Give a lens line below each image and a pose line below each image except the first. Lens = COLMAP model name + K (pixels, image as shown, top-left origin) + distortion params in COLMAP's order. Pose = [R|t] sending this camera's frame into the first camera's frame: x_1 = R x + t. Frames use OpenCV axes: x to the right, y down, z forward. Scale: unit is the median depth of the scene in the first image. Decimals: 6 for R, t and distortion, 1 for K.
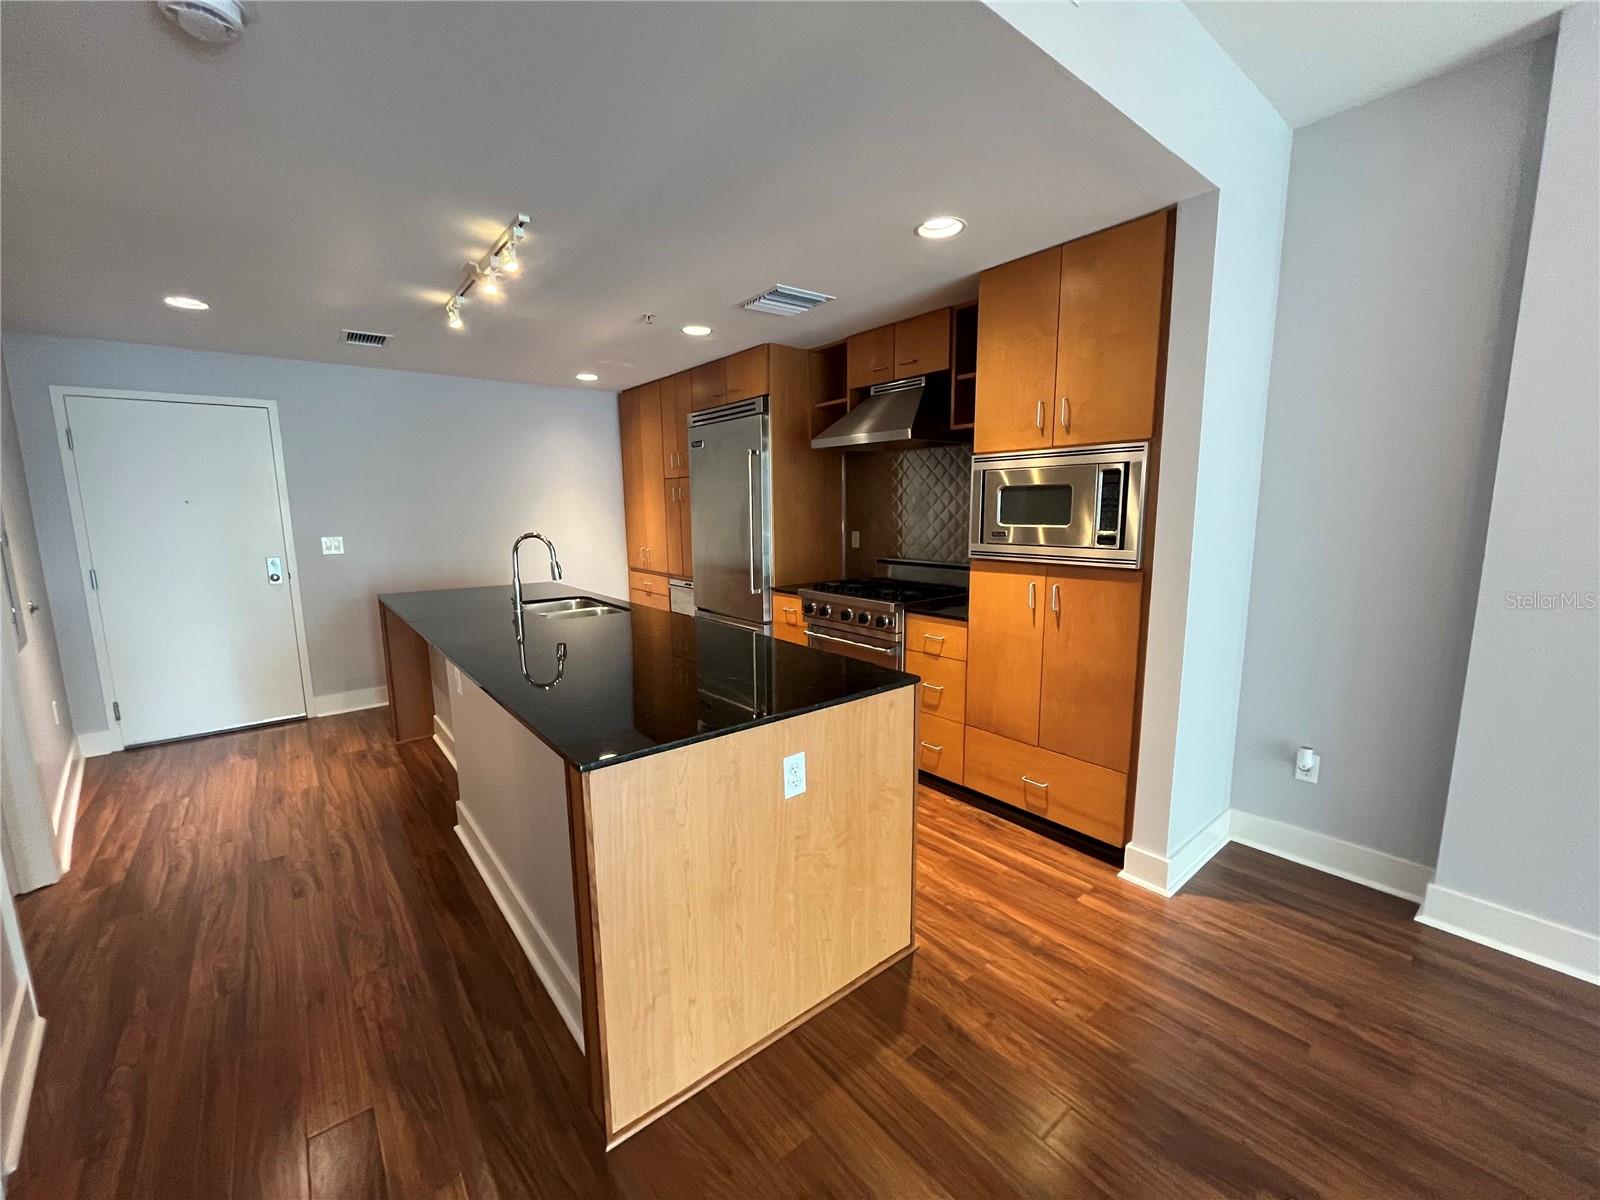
lens RADIAL K [[648.9, 0, 793.3], [0, 648.9, 604.7], [0, 0, 1]] dist [0.001922, 0.000605]
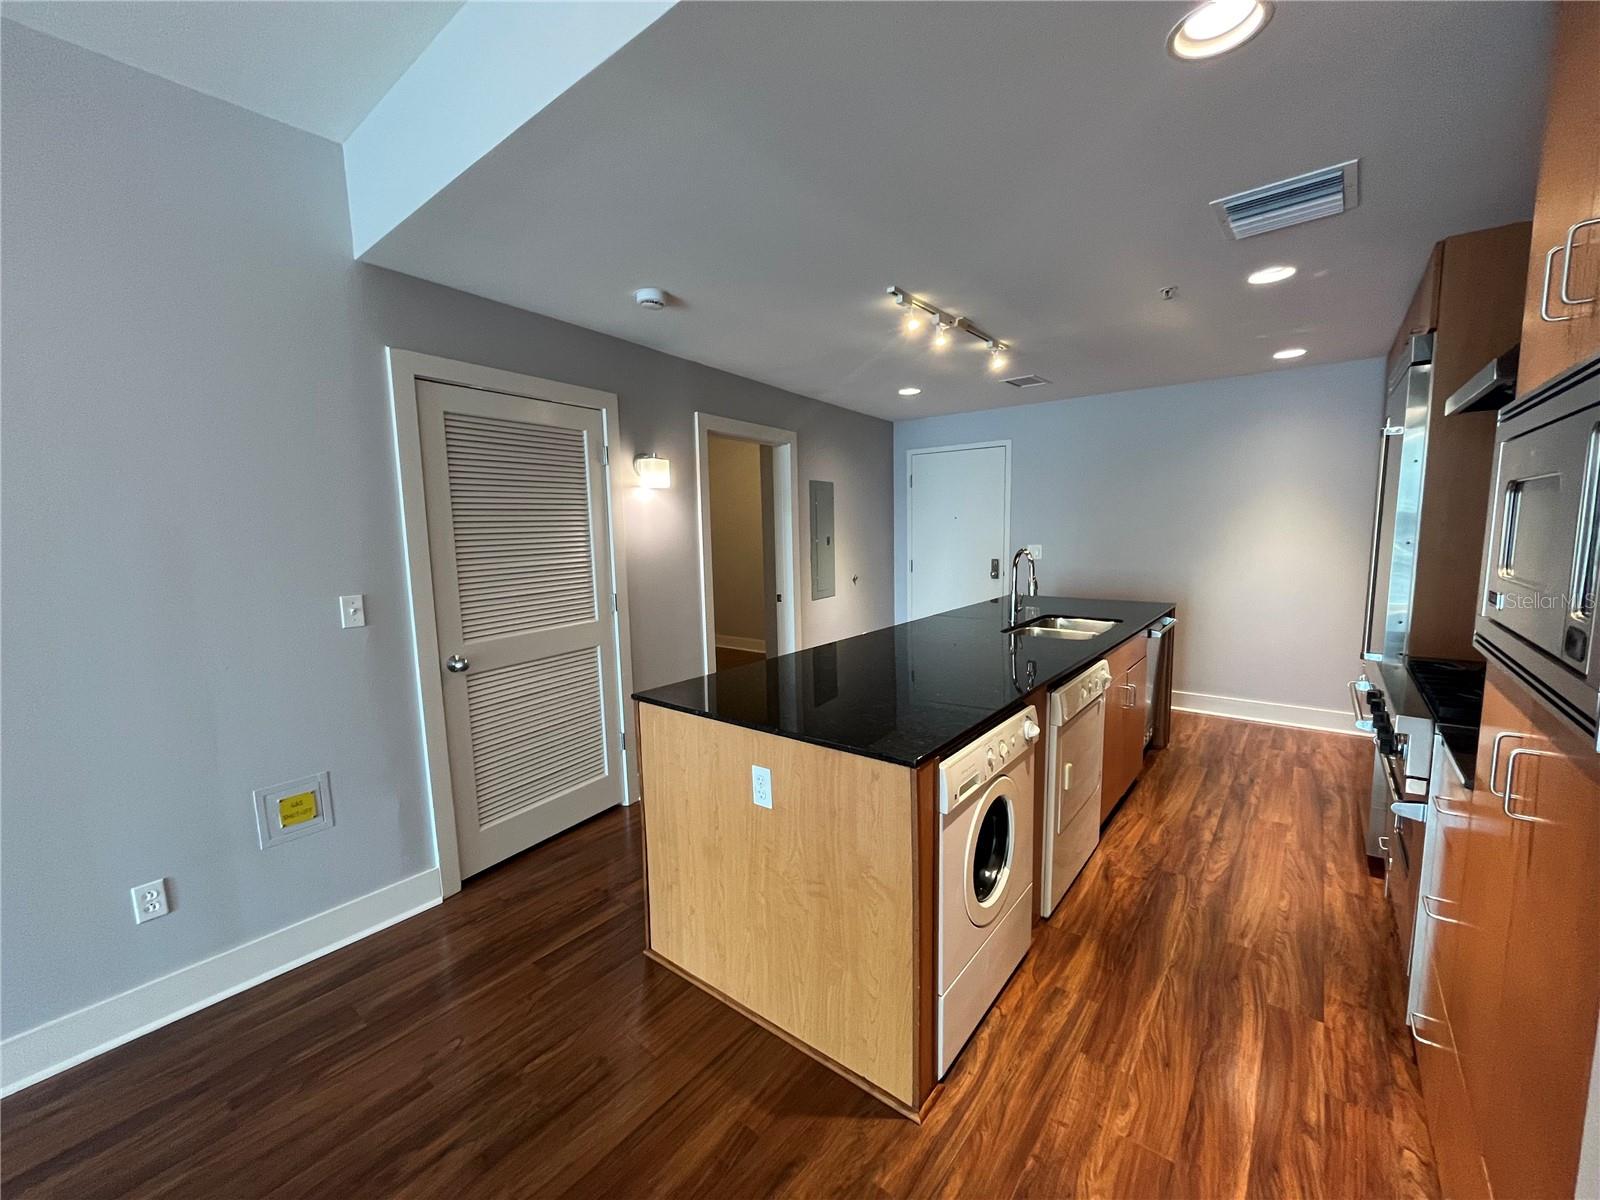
lens RADIAL K [[648.9, 0, 795.0], [0, 648.9, 602.3], [0, 0, 1]] dist [0.001922, 0.000605]
pose [[0.212395, 0.121049, -0.969657, 0.958498], [-0.129733, 0.987007, 0.094799, -0.136467], [0.968534, 0.105662, 0.225339, 0.743404]]
